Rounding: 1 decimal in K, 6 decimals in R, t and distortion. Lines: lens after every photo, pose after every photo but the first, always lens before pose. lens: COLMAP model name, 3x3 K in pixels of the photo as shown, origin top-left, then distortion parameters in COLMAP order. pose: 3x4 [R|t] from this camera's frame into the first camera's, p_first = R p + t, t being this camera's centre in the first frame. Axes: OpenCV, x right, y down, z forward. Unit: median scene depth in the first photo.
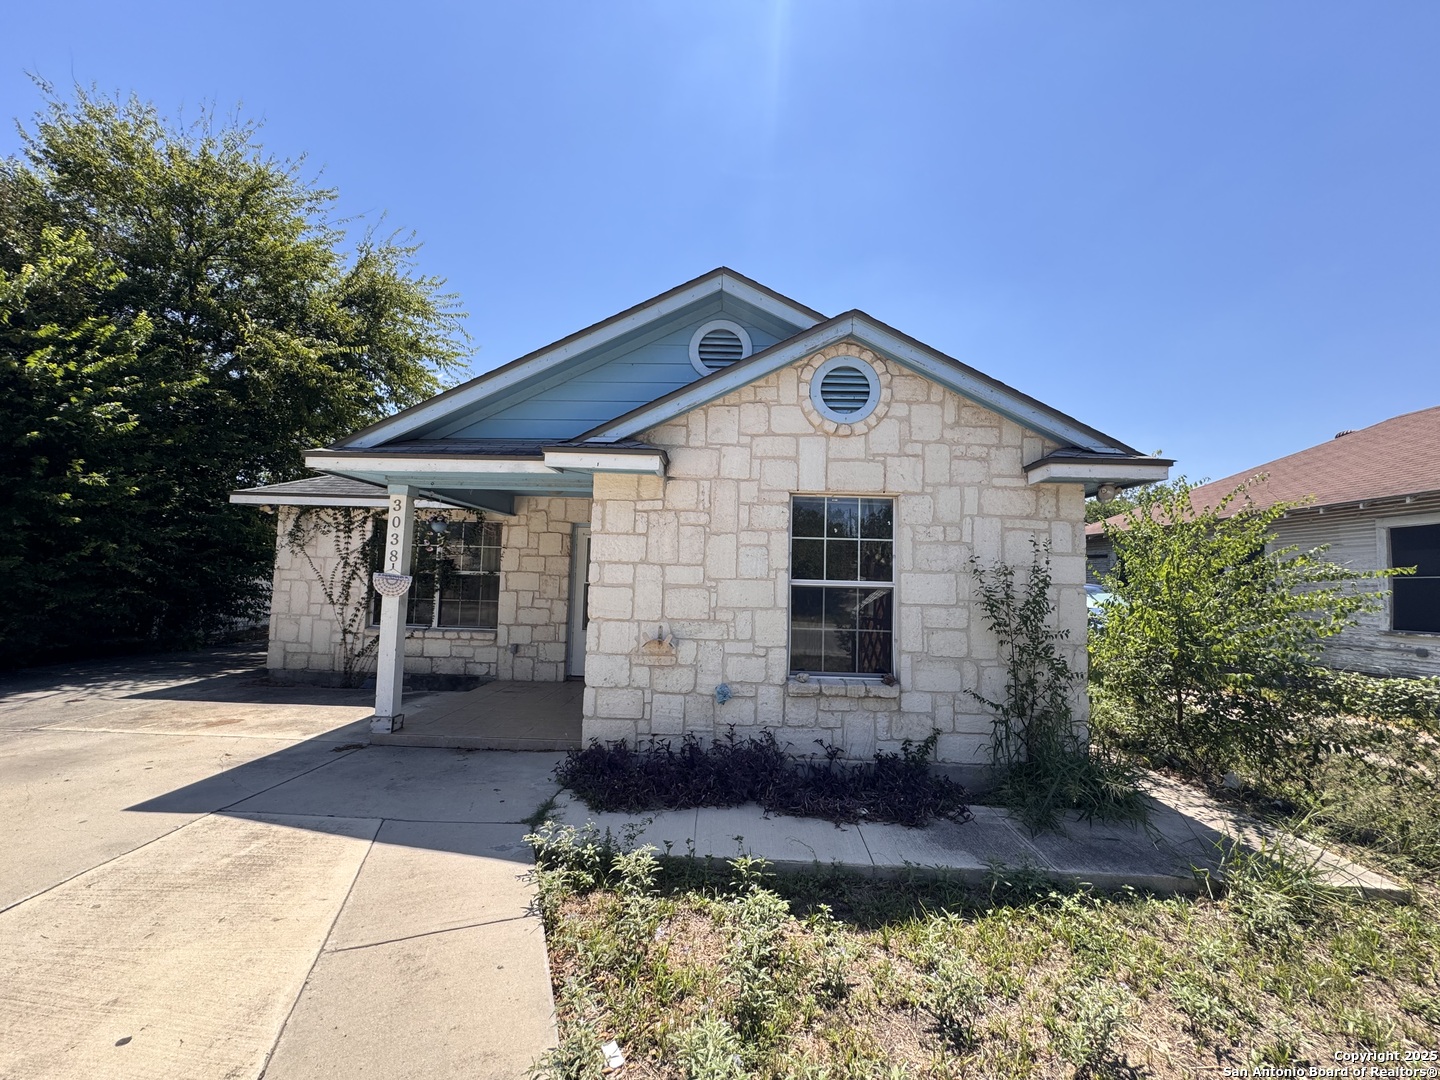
lens RADIAL K [[577.4, 0, 715.5], [0, 577.4, 540.7], [0, 0, 1]] dist [-0.003441, 0.000479]
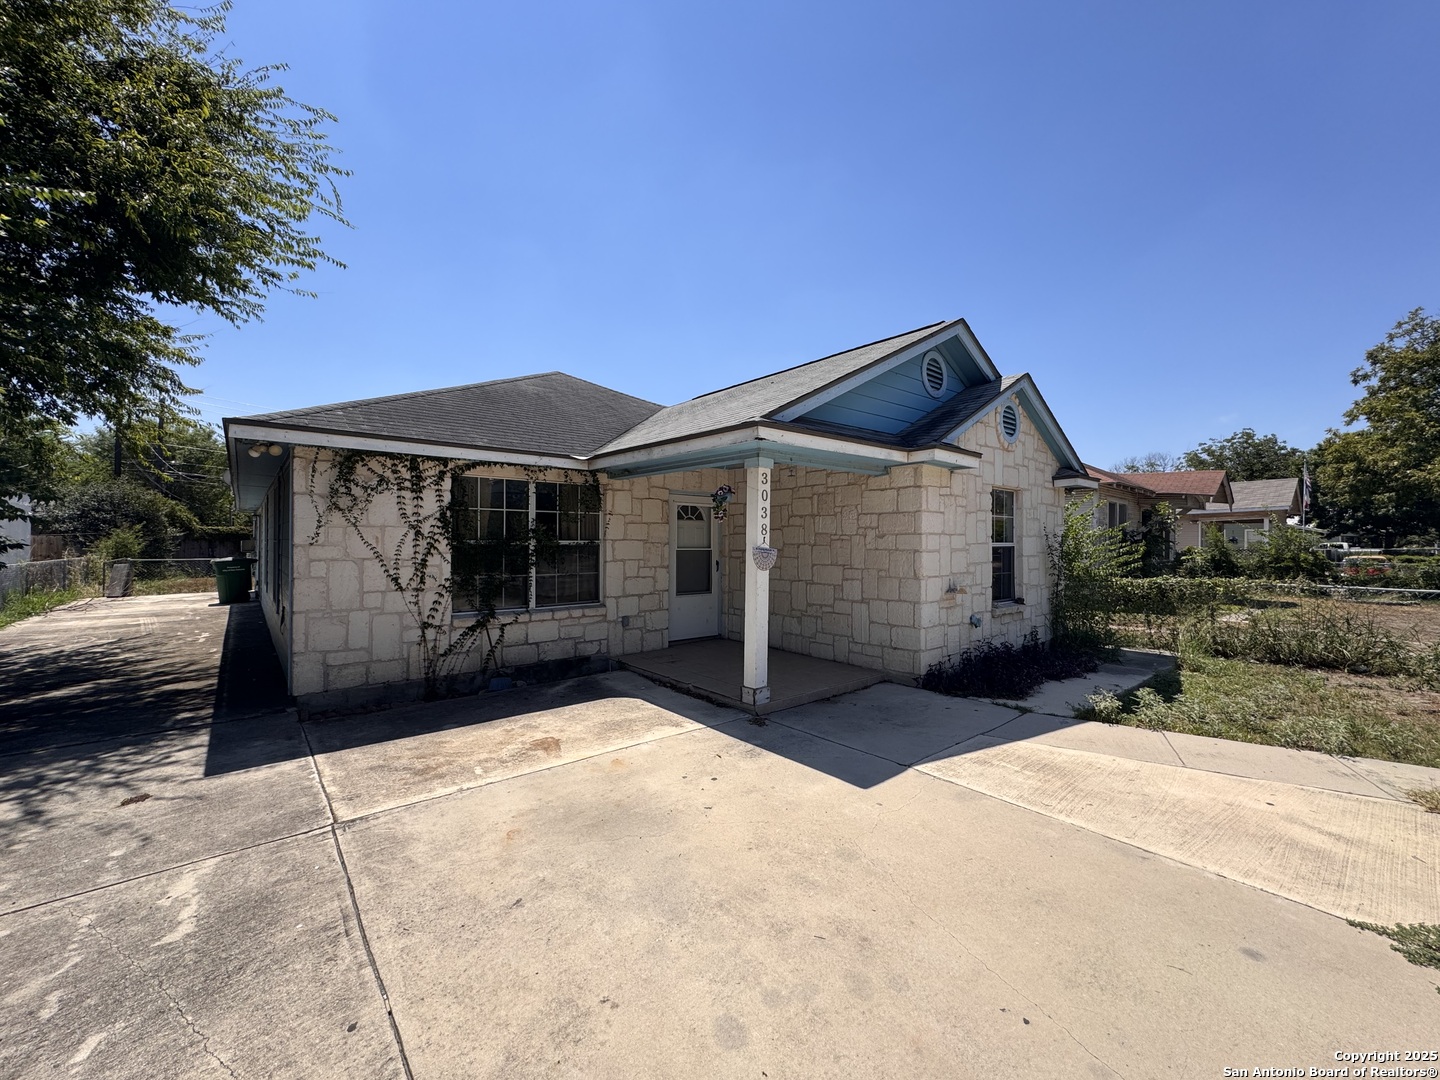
lens RADIAL K [[577.4, 0, 712.8], [0, 577.4, 541.2], [0, 0, 1]] dist [-0.003441, 0.000479]
pose [[0.748018, -0.023936, 0.663247, -0.855297], [-0.028369, 0.997283, 0.067986, -0.012364], [-0.663072, -0.069670, 0.745306, 0.206280]]
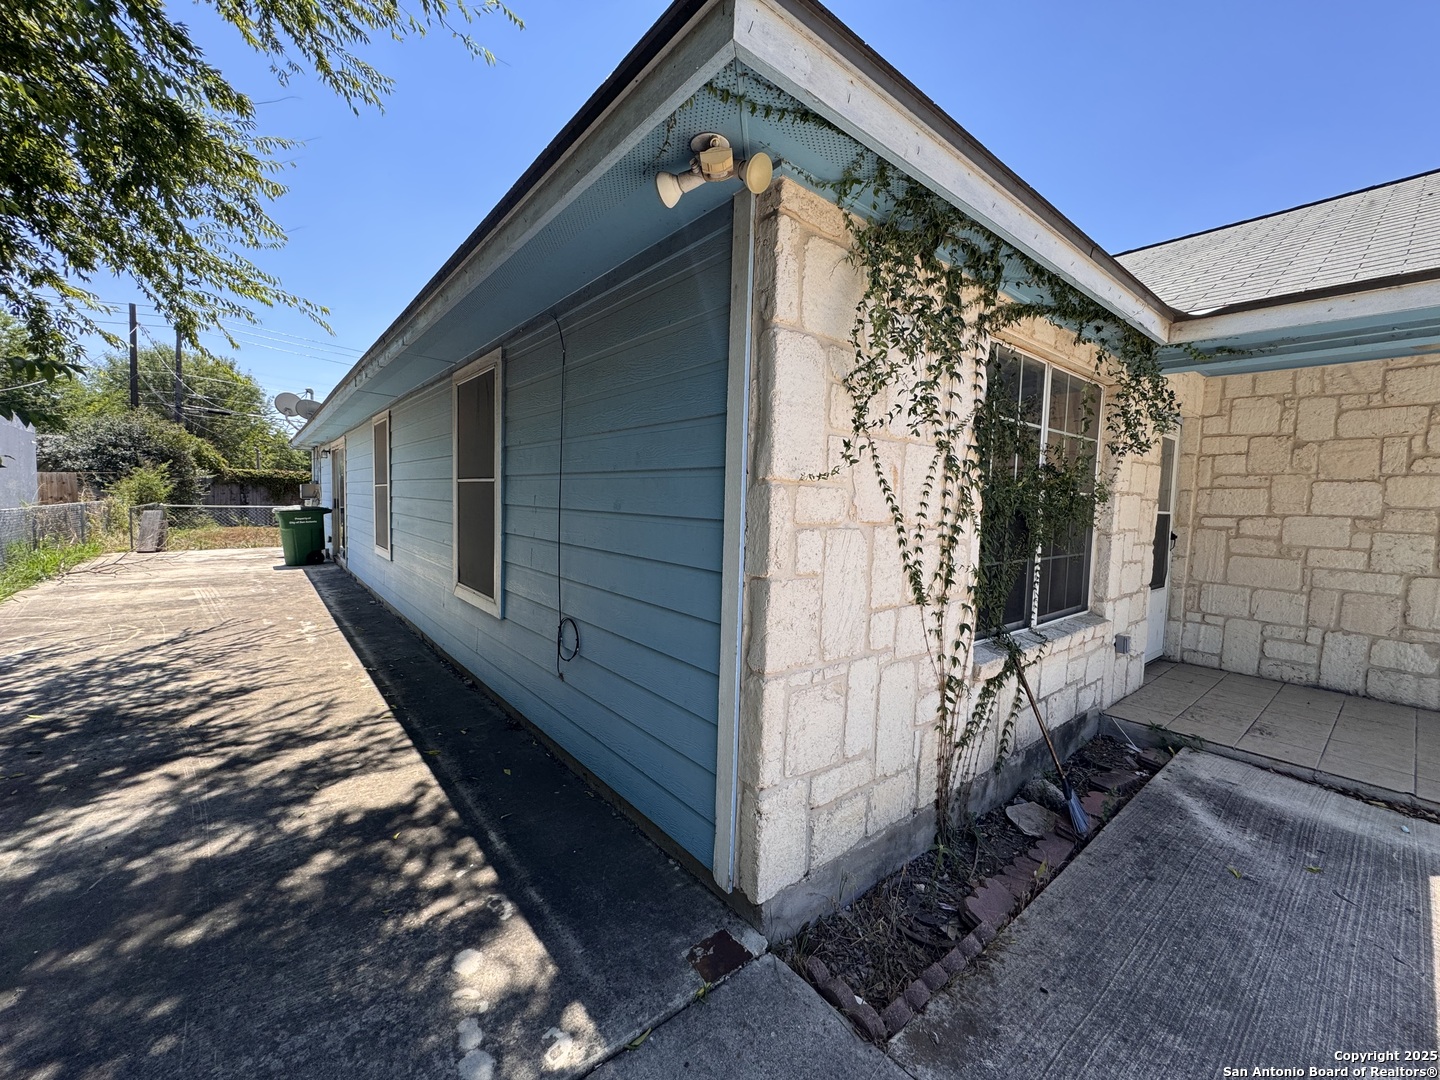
lens RADIAL K [[577.4, 0, 709.7], [0, 577.4, 543.2], [0, 0, 1]] dist [-0.003441, 0.000479]
pose [[0.757654, -0.055151, 0.650322, -0.941149], [-0.051568, 0.988249, 0.143888, 0.043106], [-0.650616, -0.142553, 0.745907, 0.860179]]
